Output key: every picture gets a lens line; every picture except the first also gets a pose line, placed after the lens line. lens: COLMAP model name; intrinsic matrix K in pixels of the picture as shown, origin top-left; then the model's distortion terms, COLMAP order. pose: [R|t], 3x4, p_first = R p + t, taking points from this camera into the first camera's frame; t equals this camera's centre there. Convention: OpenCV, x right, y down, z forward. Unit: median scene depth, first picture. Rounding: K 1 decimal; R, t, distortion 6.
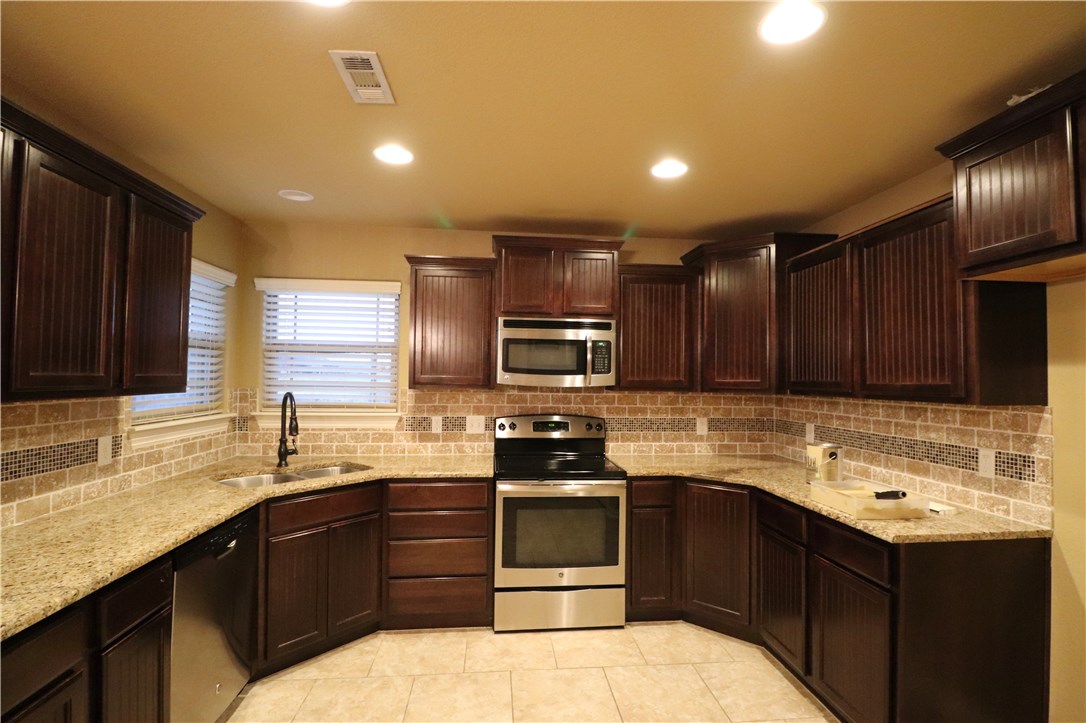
lens RADIAL K [[522.2, 0, 543.0], [0, 522.2, 361.5], [0, 0, 1]] dist [0.000761, -0.010774]
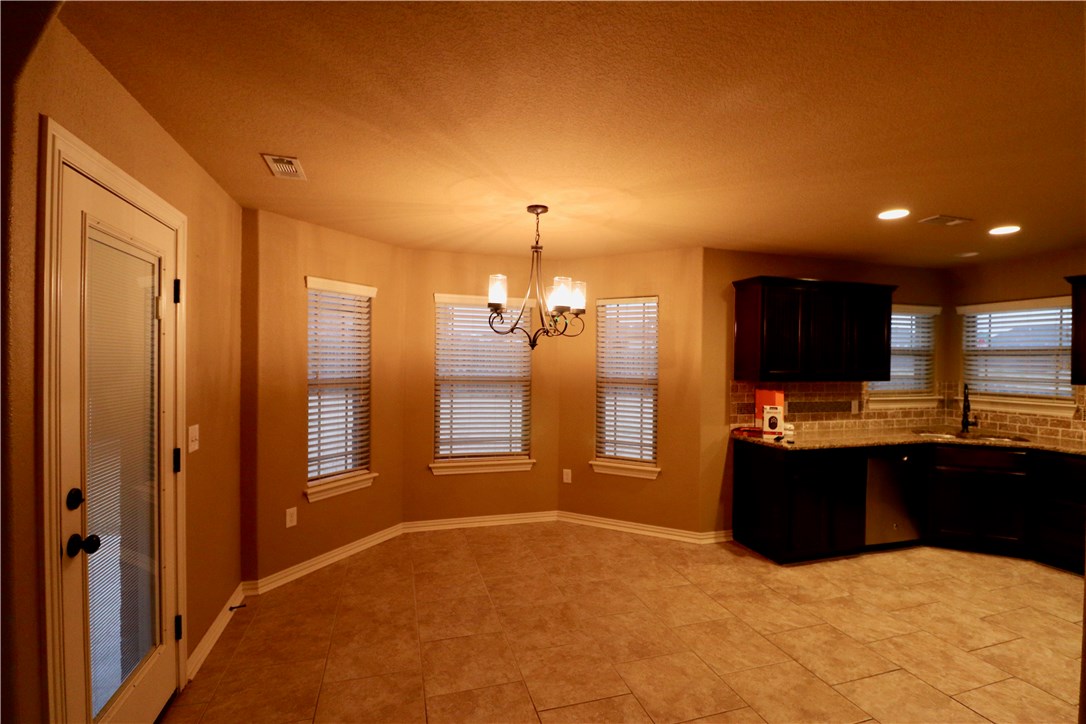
lens RADIAL K [[502.9, 0, 543.0], [0, 502.9, 362.0], [0, 0, 1]] dist [0.001431, -0.012997]
pose [[0.185593, -0.008595, -0.982589, 0.687081], [0.020117, 0.999785, -0.004945, -0.021179], [0.982421, -0.018849, 0.185726, -0.462193]]
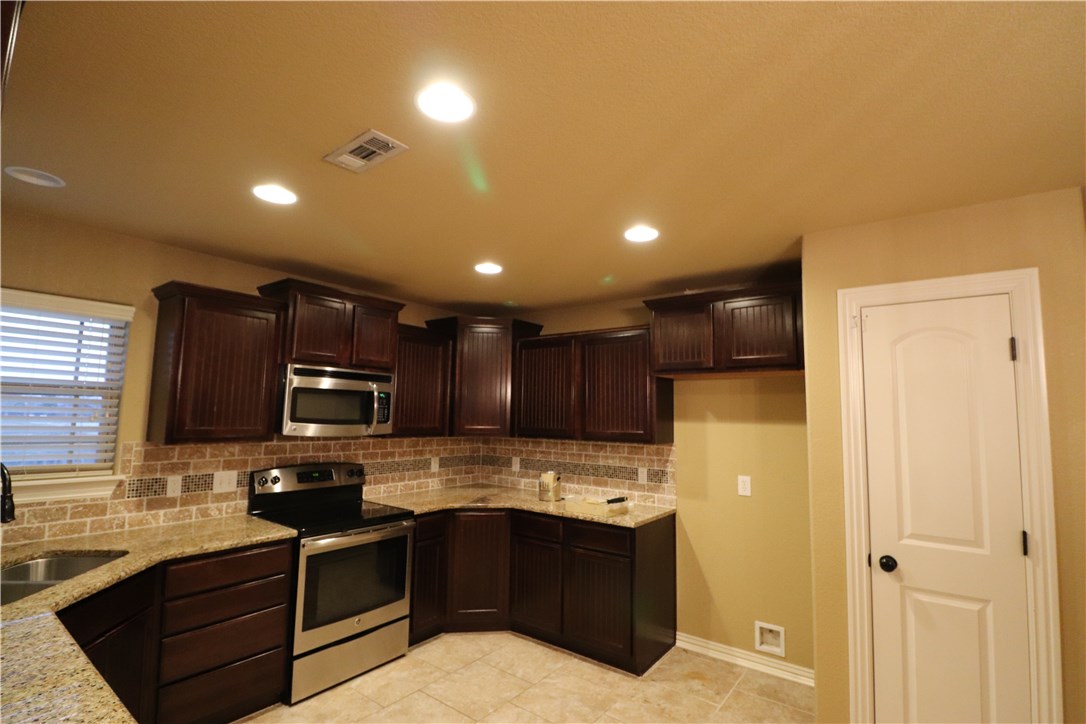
lens RADIAL K [[502.9, 0, 543.0], [0, 502.9, 362.0], [0, 0, 1]] dist [0.001431, -0.012997]
pose [[0.683016, 0.075173, 0.726525, -0.442365], [-0.030337, 0.996751, -0.074612, -0.036022], [-0.729773, 0.028921, 0.683077, 0.040581]]
